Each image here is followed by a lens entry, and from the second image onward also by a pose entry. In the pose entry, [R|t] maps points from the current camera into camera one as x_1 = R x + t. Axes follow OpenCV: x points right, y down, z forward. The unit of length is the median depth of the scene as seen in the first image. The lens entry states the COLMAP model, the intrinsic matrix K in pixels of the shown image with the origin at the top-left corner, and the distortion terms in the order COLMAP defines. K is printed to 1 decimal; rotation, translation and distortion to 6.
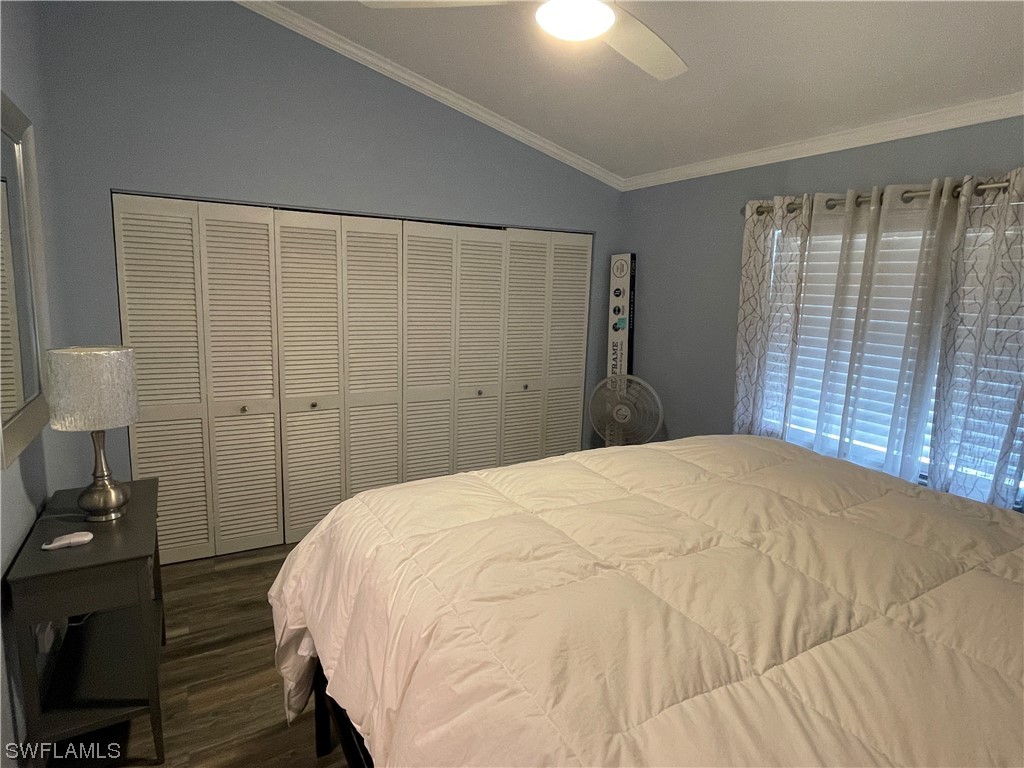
lens RADIAL K [[566.3, 0, 517.3], [0, 566.3, 387.0], [0, 0, 1]] dist [-0.006798, -0.000498]
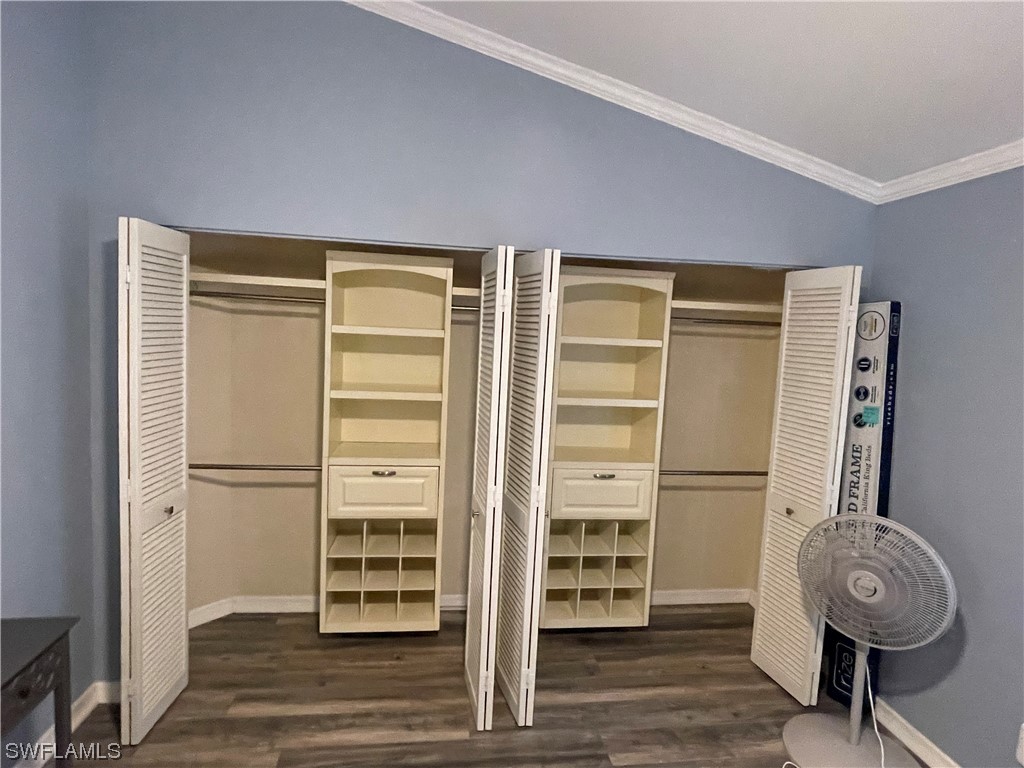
lens RADIAL K [[566.3, 0, 511.2], [0, 566.3, 378.5], [0, 0, 1]] dist [-0.006798, -0.000498]
pose [[0.921977, 0.046760, -0.384410, 0.070361], [-0.085295, 0.992825, -0.083808, -0.078583], [0.377733, 0.110057, 0.919350, 0.342414]]
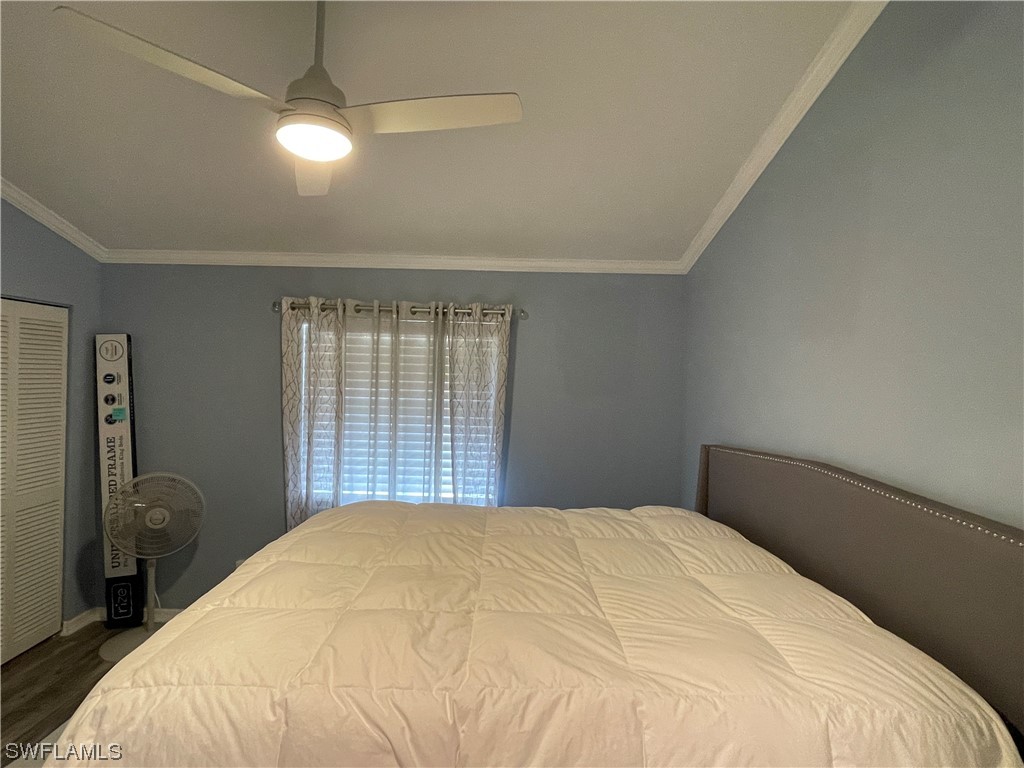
lens RADIAL K [[566.3, 0, 509.3], [0, 566.3, 378.1], [0, 0, 1]] dist [-0.006798, -0.000498]
pose [[0.494054, -0.014384, 0.869312, -0.298700], [0.144570, 0.987303, -0.065826, -0.030111], [-0.857328, 0.158198, 0.489860, 0.089041]]
